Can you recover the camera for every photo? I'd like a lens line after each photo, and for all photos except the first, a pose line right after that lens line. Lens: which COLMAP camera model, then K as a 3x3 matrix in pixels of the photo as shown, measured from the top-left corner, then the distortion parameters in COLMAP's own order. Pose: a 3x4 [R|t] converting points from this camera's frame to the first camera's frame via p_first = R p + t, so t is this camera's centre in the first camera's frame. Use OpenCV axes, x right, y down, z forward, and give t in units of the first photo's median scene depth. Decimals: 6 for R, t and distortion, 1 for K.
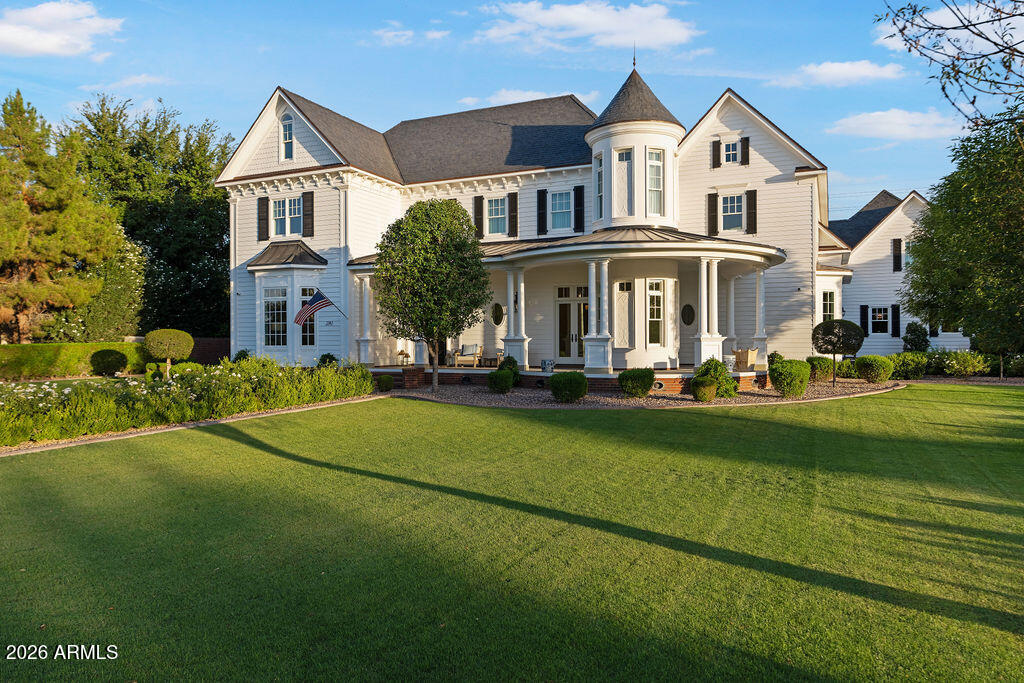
lens RADIAL K [[642.4, 0, 513.3], [0, 642.4, 328.8], [0, 0, 1]] dist [0.050124, -0.000100]
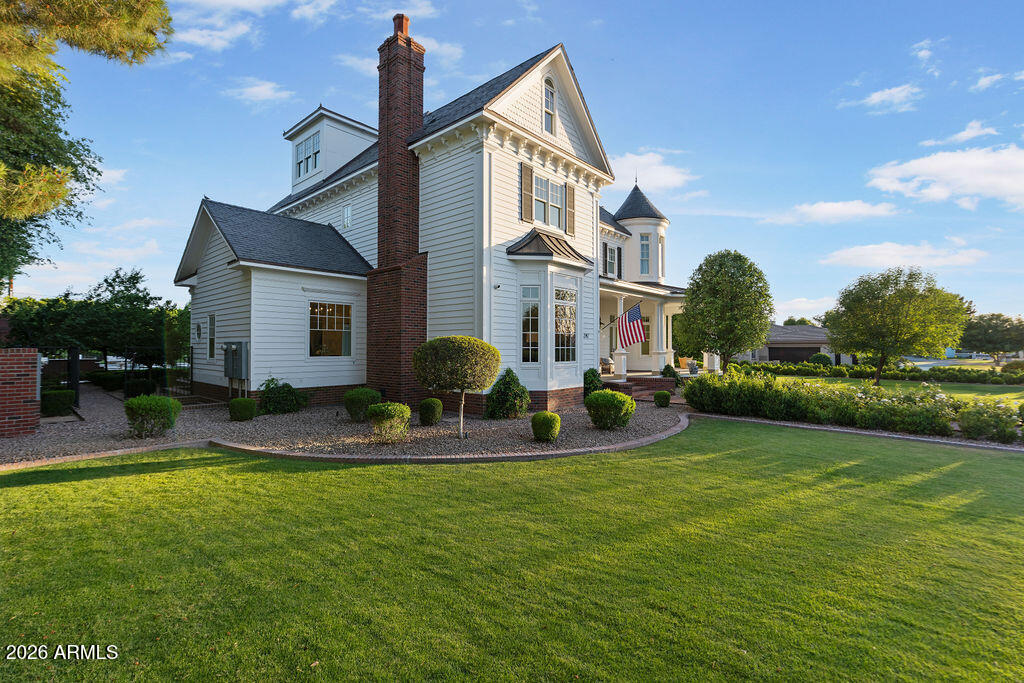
lens RADIAL K [[460.8, 0, 512.0], [0, 460.8, 341.5], [0, 0, 1]] dist [0.001160, 0.001095]
pose [[0.296415, 0.015509, 0.954933, -0.915301], [-0.005326, 0.999879, -0.014585, 0.009351], [-0.955044, -0.000763, 0.296462, 0.875556]]
